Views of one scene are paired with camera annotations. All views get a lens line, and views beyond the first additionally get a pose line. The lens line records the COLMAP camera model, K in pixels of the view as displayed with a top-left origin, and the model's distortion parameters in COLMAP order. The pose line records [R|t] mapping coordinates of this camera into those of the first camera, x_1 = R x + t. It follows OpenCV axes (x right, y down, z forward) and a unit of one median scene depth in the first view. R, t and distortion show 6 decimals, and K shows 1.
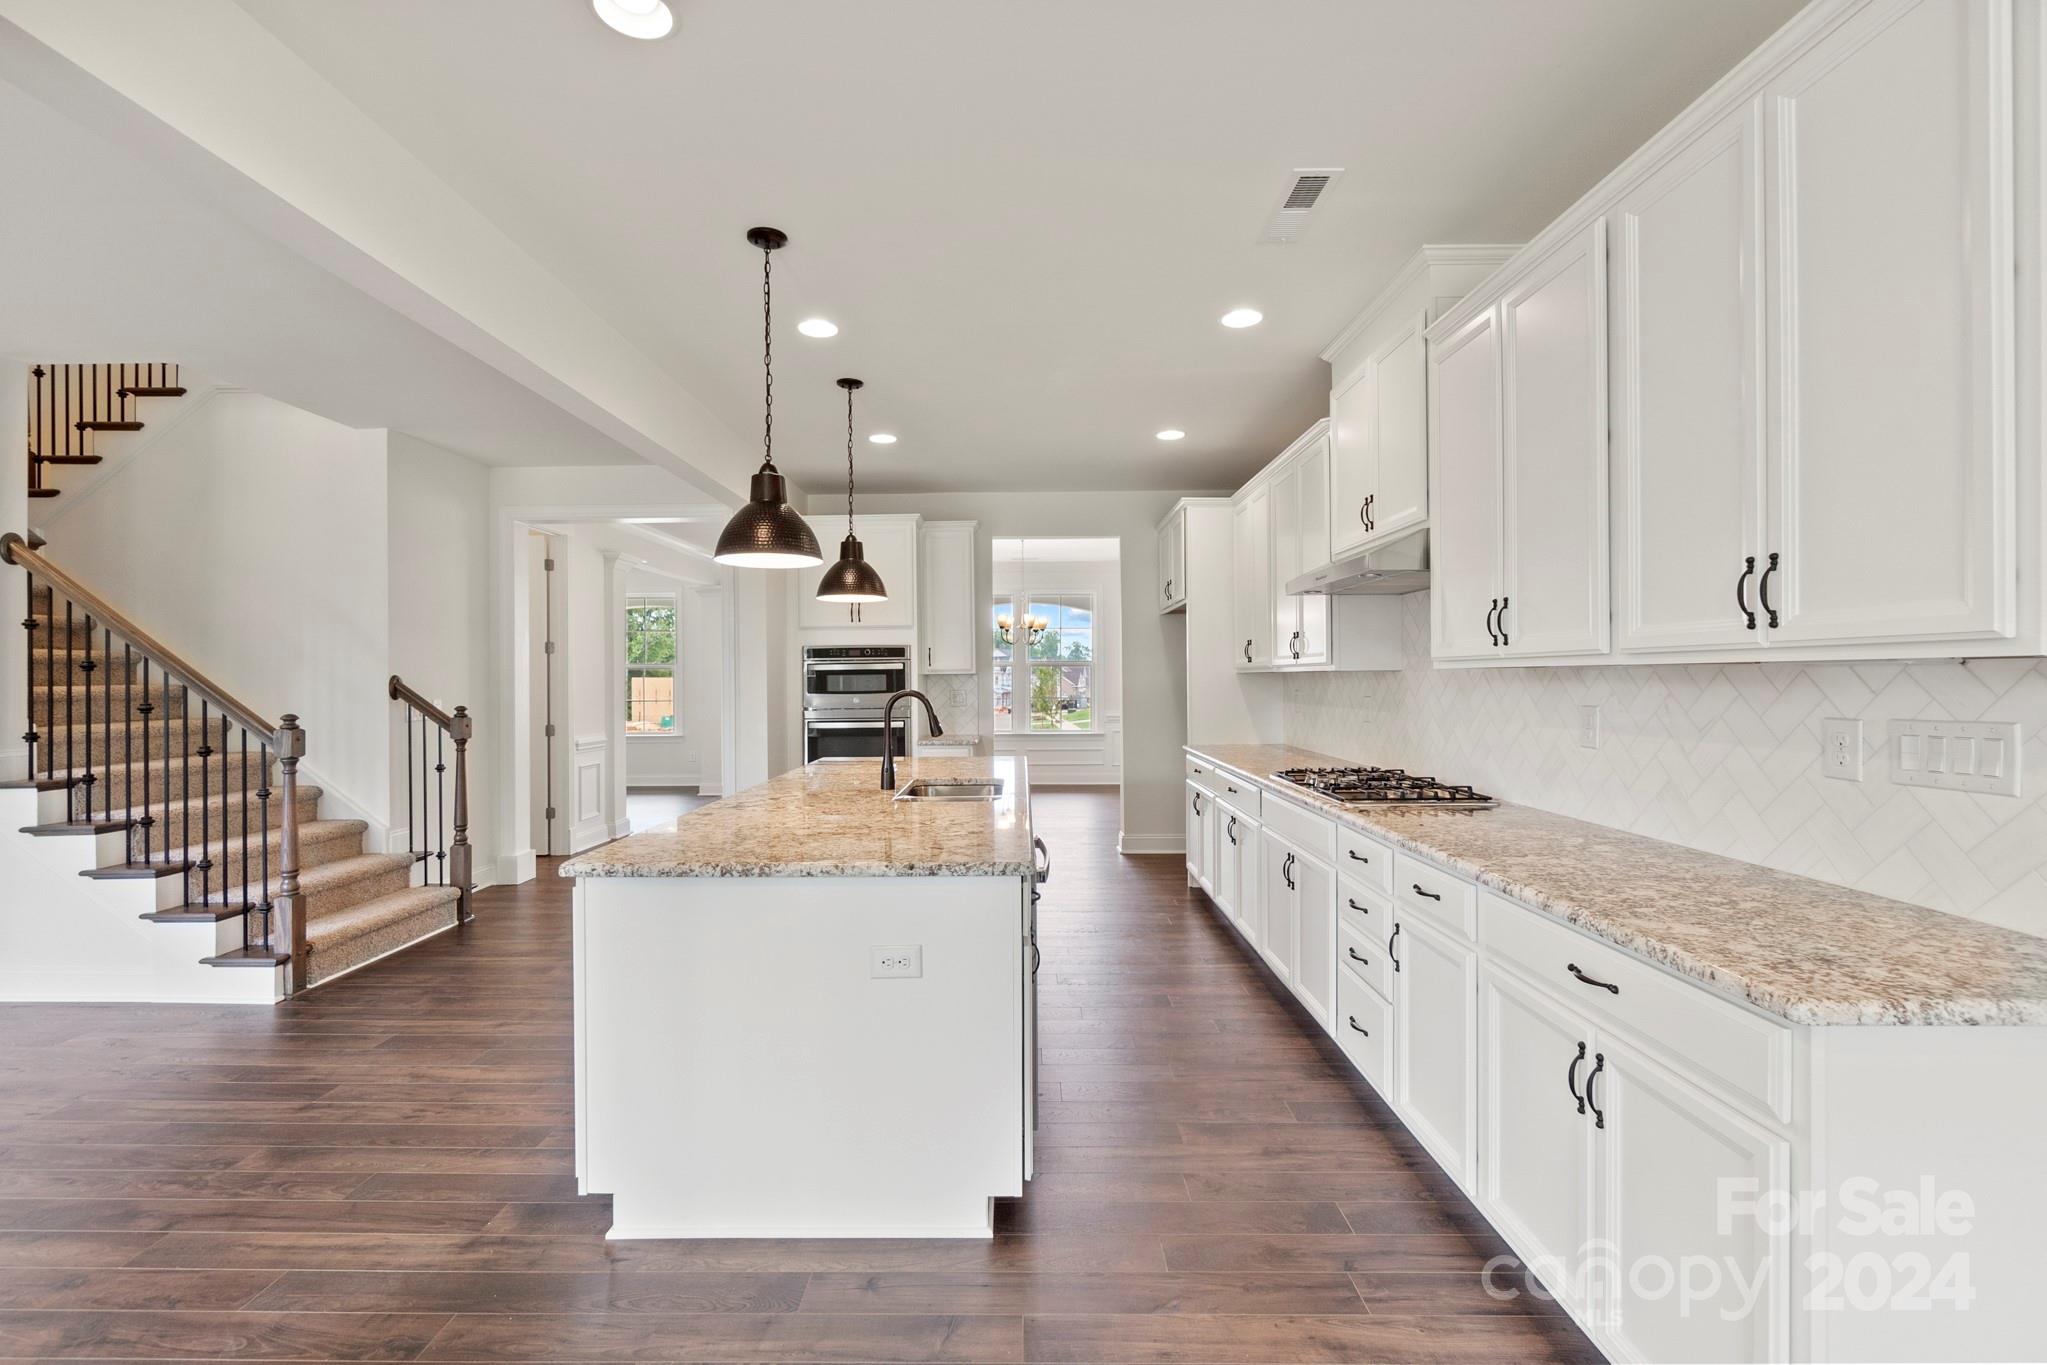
lens RADIAL K [[885.4, 0, 1016.5], [0, 885.4, 681.0], [0, 0, 1]] dist [-0.003548, -0.000619]
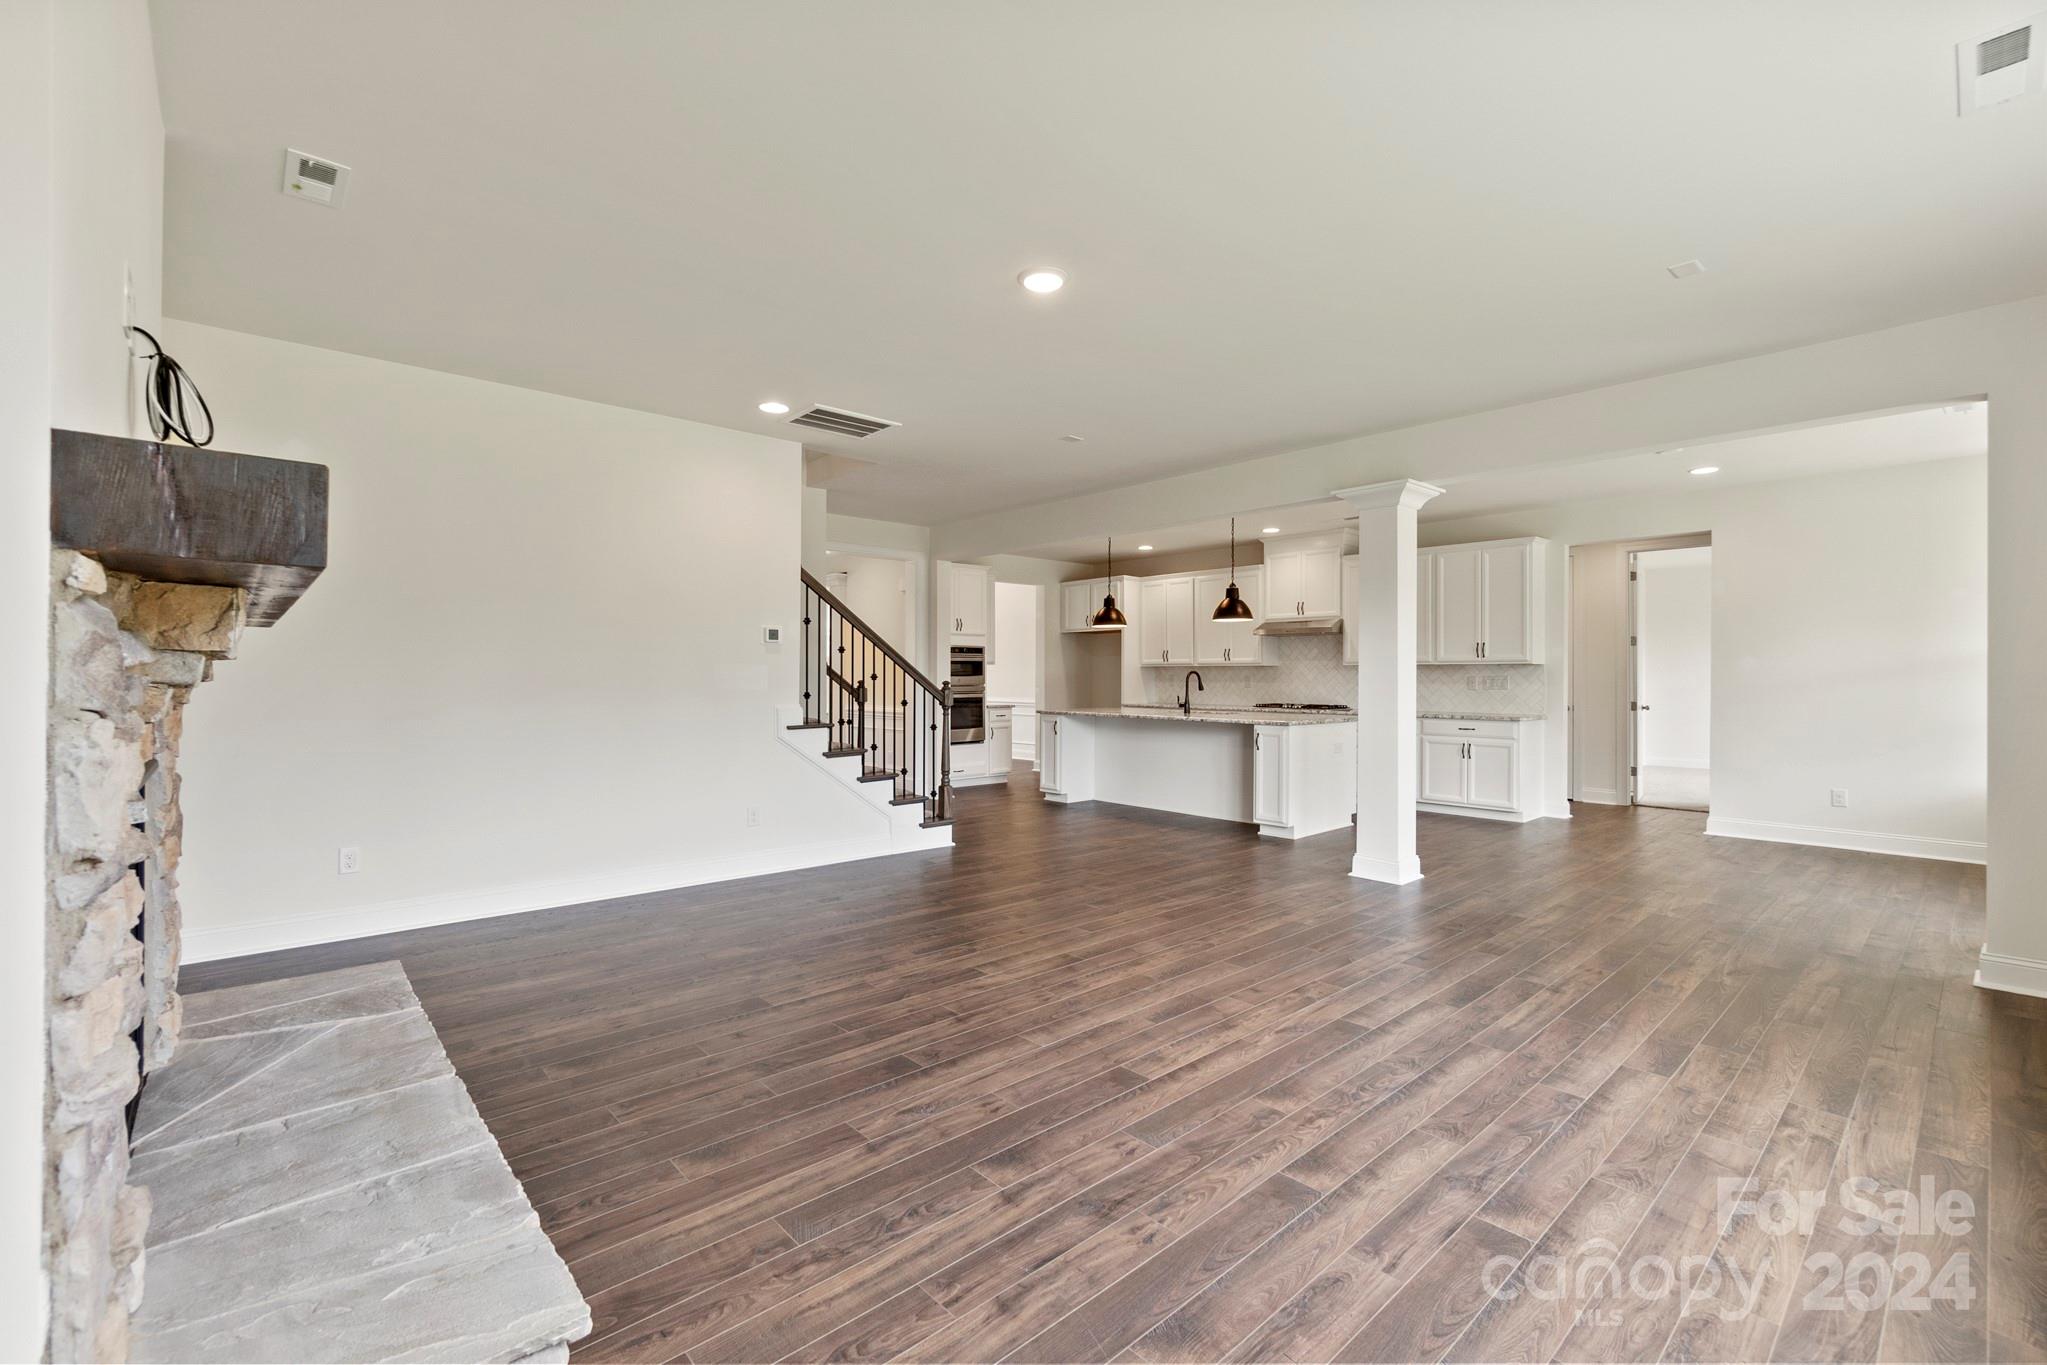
lens RADIAL K [[885.4, 0, 1004.3], [0, 885.4, 664.4], [0, 0, 1]] dist [-0.003548, -0.000619]
pose [[0.741880, 0.015766, 0.670347, -1.814256], [-0.004715, 0.999821, -0.018296, 0.034358], [-0.670516, 0.010413, 0.741822, -0.350969]]
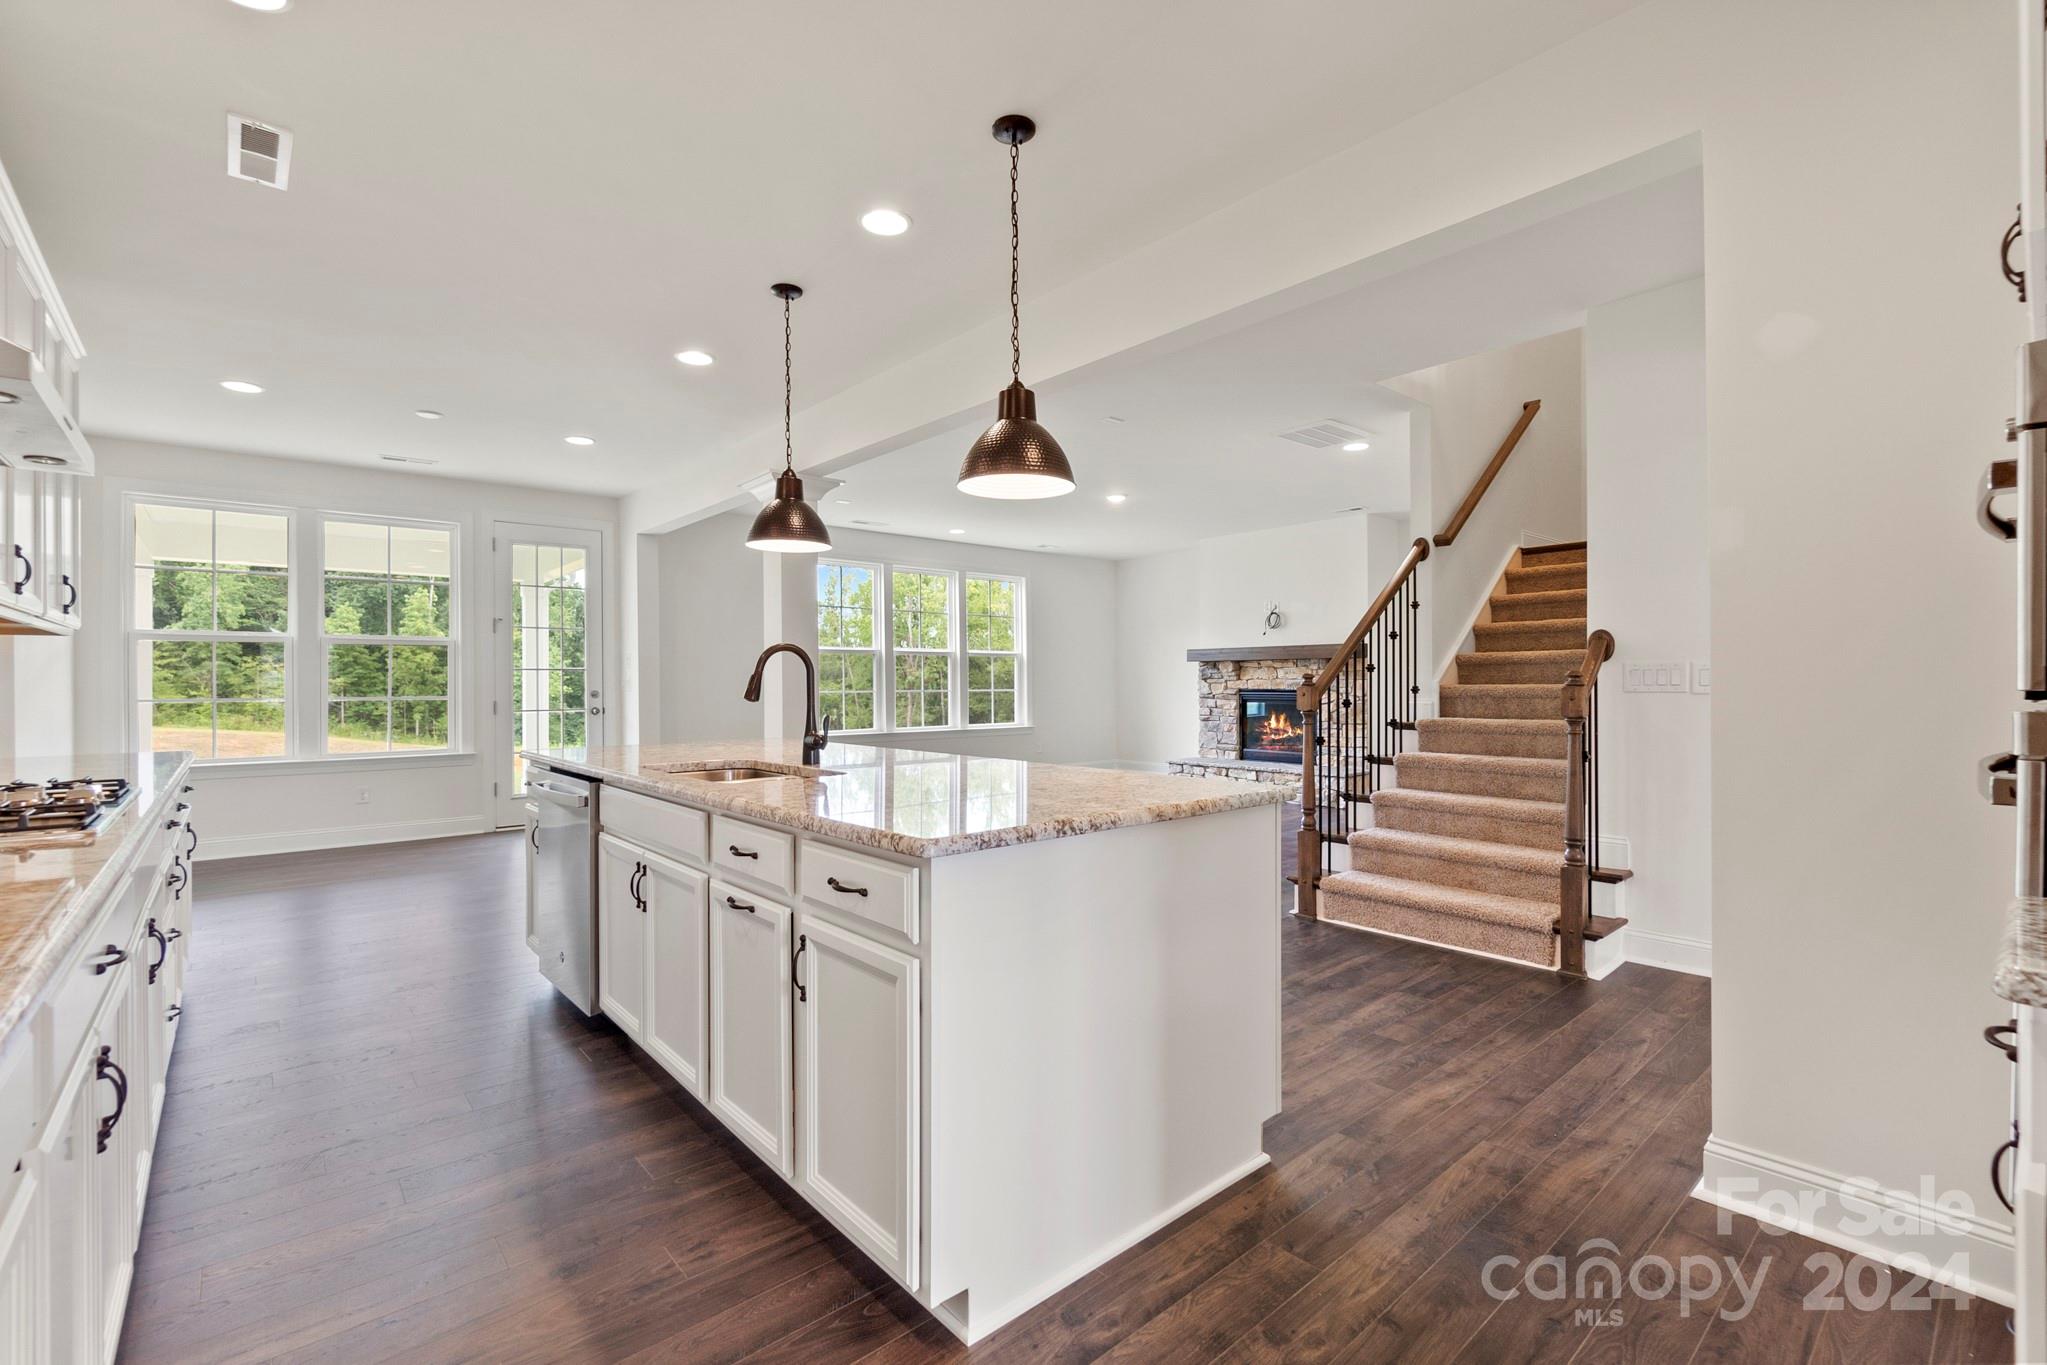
lens RADIAL K [[885.4, 0, 1025.4], [0, 885.4, 686.1], [0, 0, 1]] dist [-0.003548, -0.000619]
pose [[-0.736428, 0.008433, -0.676463, 0.210093], [0.002405, 0.999949, 0.009847, 0.041507], [0.676511, 0.005624, -0.736411, 1.514765]]
